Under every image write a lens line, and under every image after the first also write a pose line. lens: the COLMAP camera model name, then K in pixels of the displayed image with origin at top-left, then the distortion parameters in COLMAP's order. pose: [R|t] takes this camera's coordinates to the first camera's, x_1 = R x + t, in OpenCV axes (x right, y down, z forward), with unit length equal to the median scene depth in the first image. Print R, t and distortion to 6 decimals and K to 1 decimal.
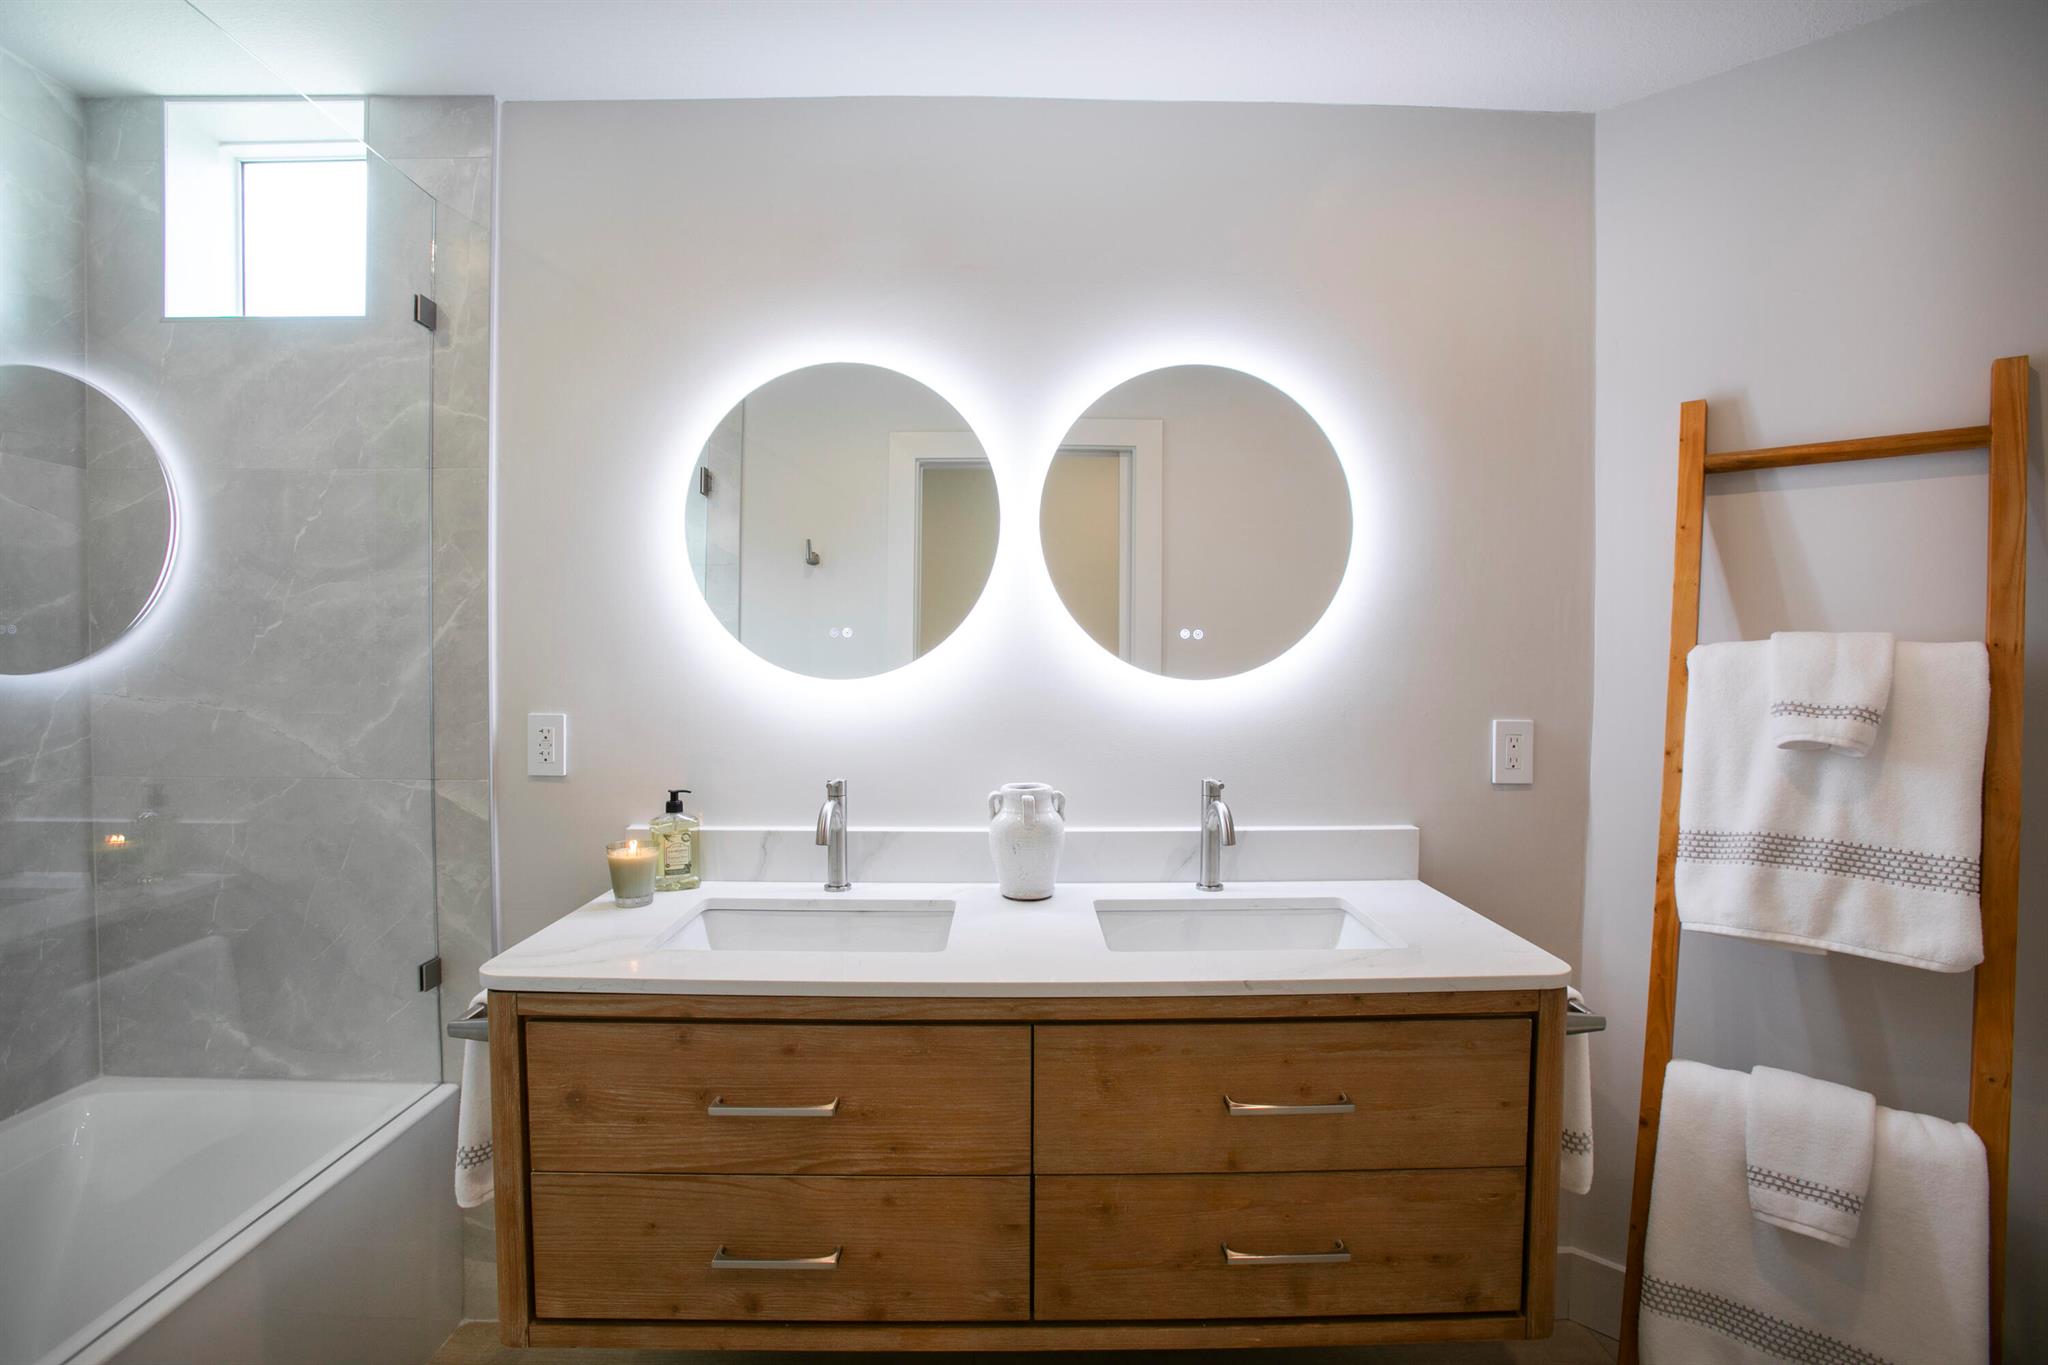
lens RADIAL K [[955.5, 0, 1026.4], [0, 955.5, 669.9], [0, 0, 1]] dist [-0.040872, 0.023961]
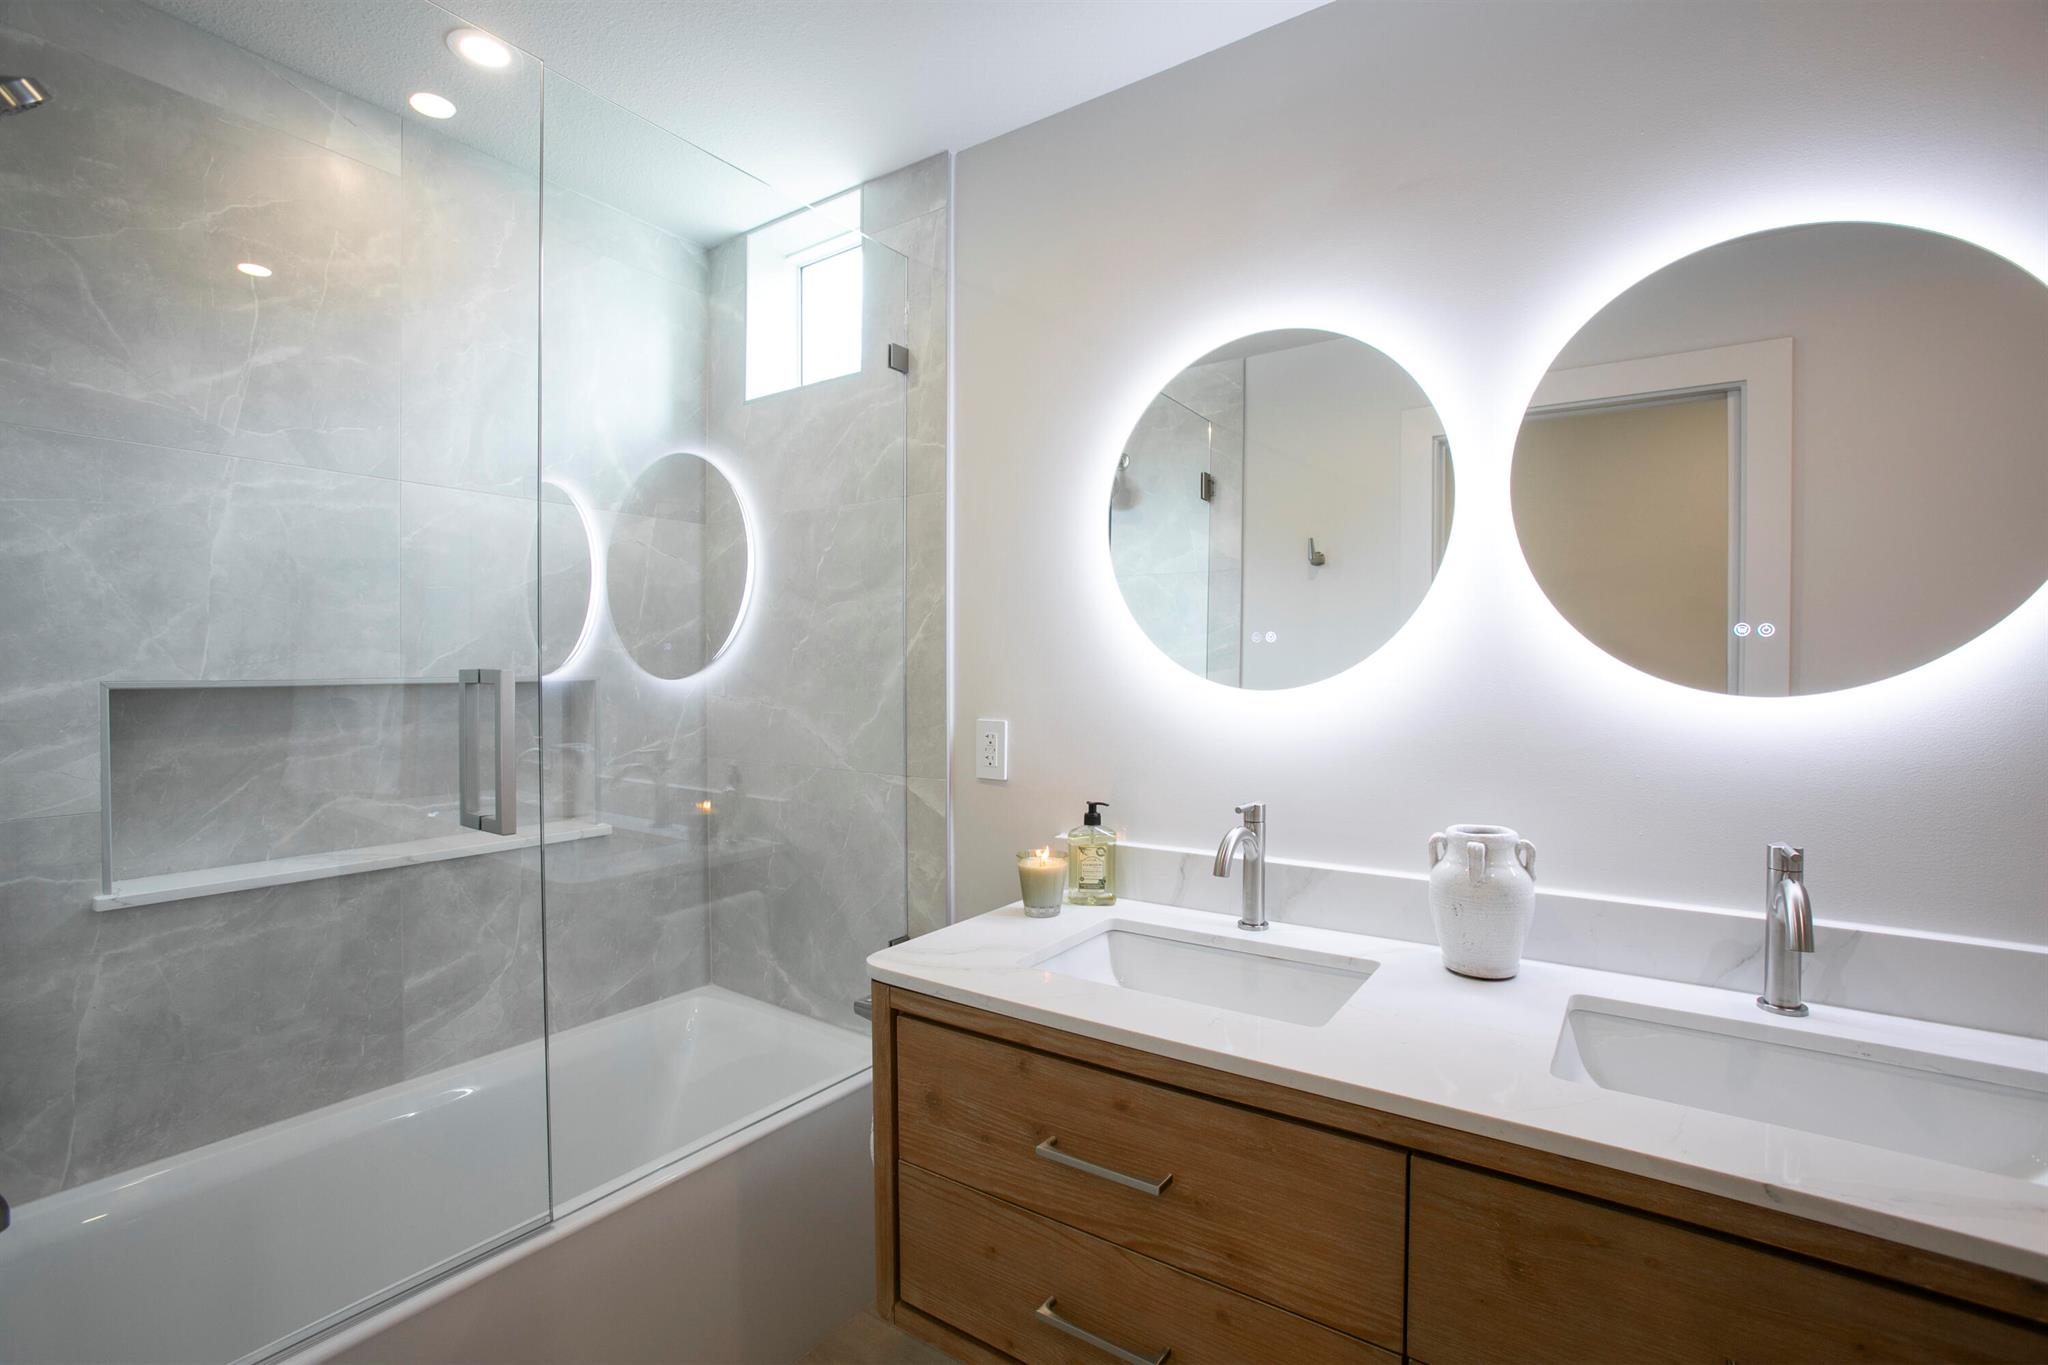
lens RADIAL K [[946.6, 0, 1062.1], [0, 946.6, 674.9], [0, 0, 1]] dist [-0.071829, 0.064393]
pose [[0.823316, 0.002510, -0.567577, 0.157627], [-0.004991, 0.999984, -0.002819, -0.000631], [0.567561, 0.005154, 0.823315, 0.191211]]
